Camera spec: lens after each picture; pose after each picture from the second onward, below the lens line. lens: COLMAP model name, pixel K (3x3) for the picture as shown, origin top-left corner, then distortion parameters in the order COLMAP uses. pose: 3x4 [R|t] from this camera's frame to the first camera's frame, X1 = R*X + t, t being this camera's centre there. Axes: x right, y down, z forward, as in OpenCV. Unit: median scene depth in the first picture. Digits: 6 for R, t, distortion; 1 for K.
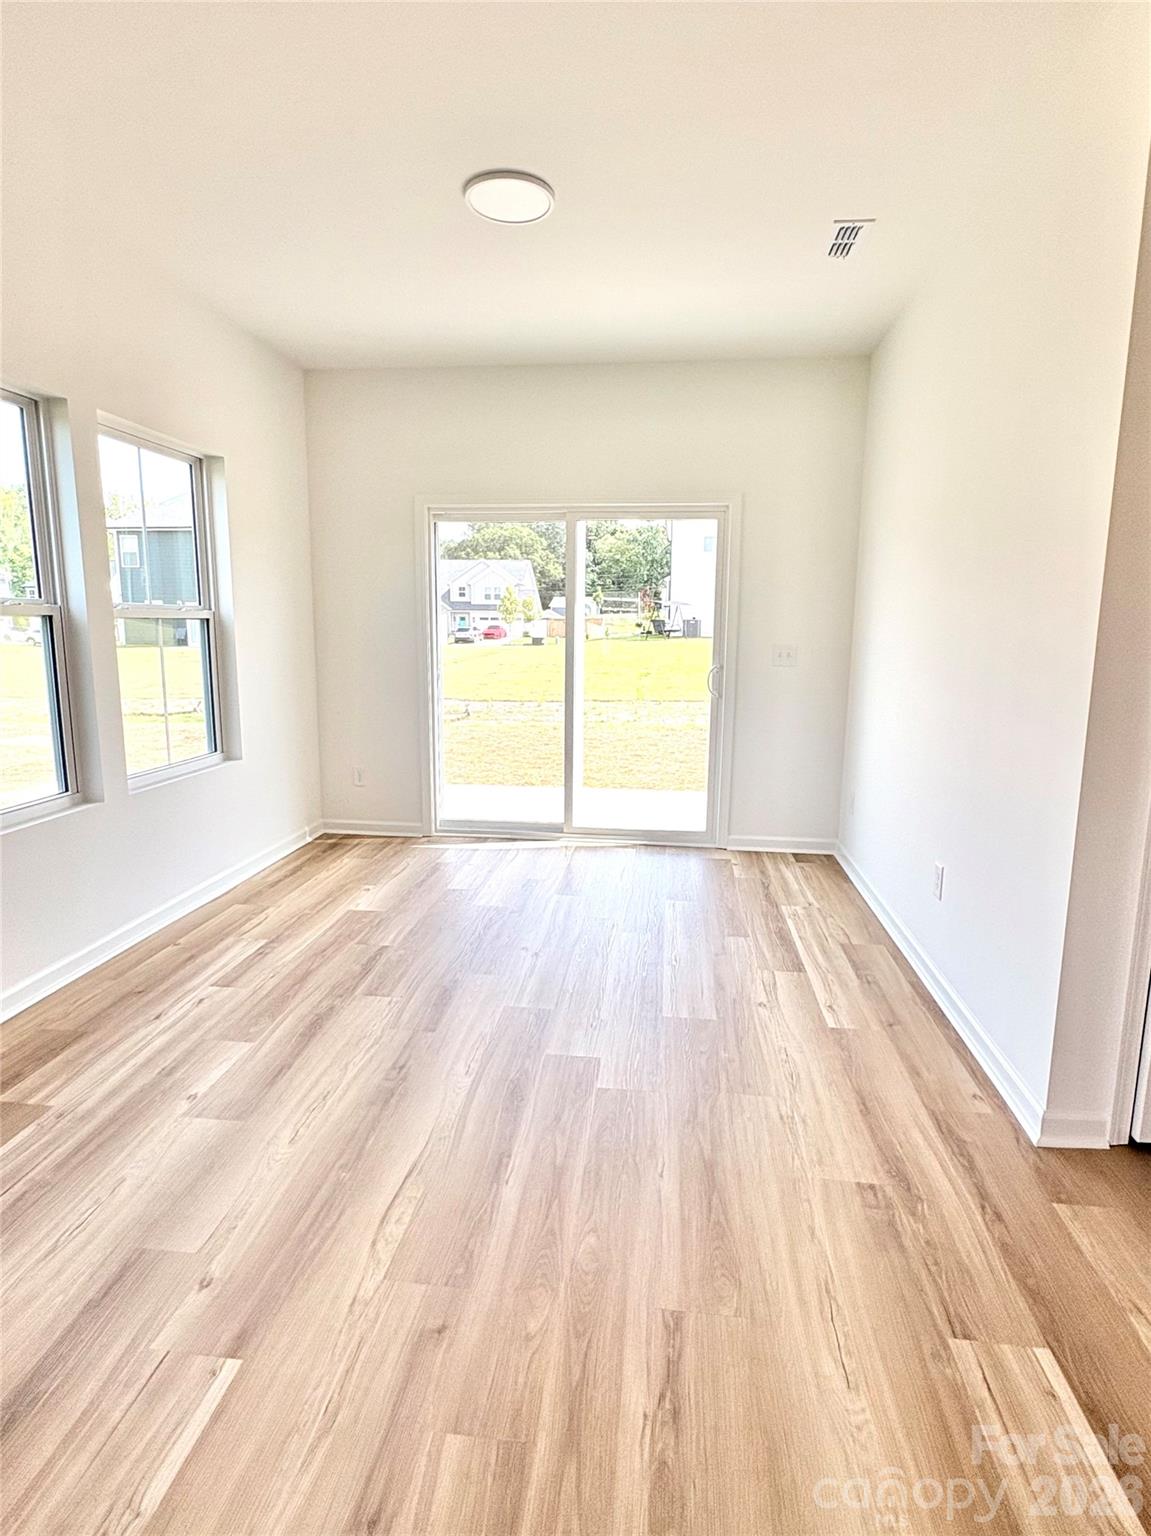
lens RADIAL K [[812.0, 0, 580.6], [0, 812.0, 770.6], [0, 0, 1]] dist [-0.004137, -0.000528]
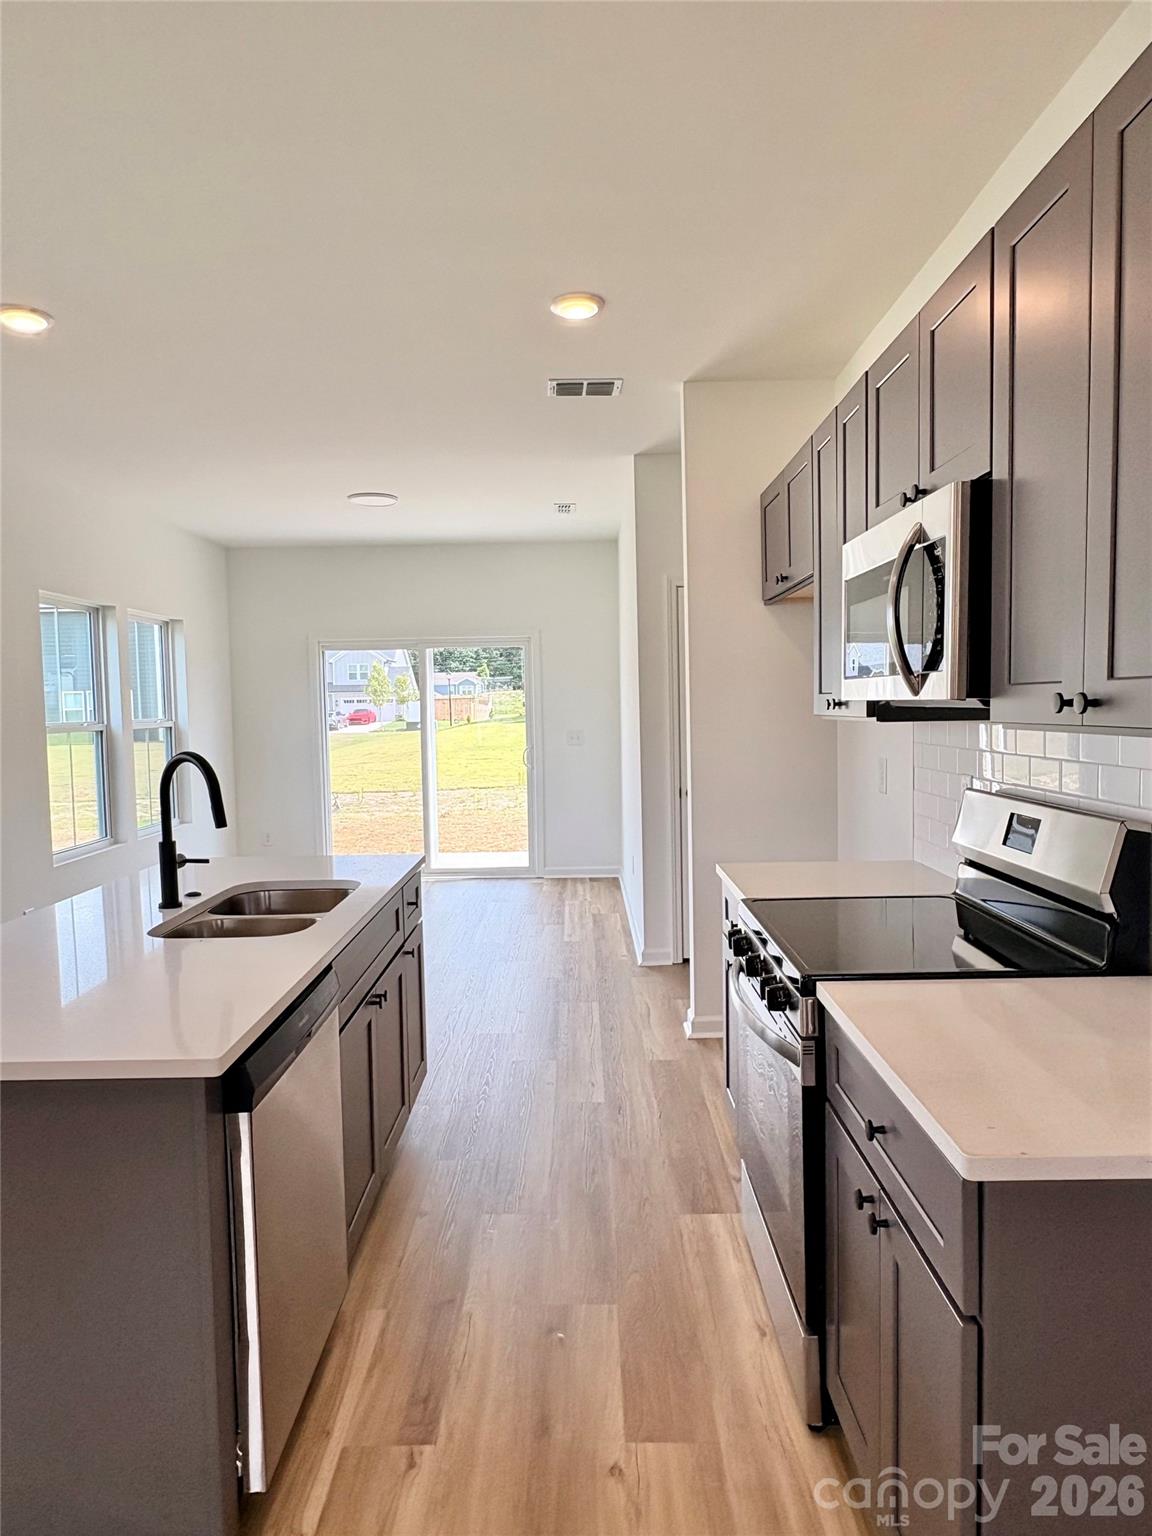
lens RADIAL K [[984.8, 0, 580.4], [0, 984.8, 774.1], [0, 0, 1]] dist [0.004211, 0.000420]
pose [[0.992987, -0.037225, 0.112211, 0.059892], [0.048714, 0.993647, -0.101456, 0.094027], [-0.107721, 0.106211, 0.988491, -0.683906]]
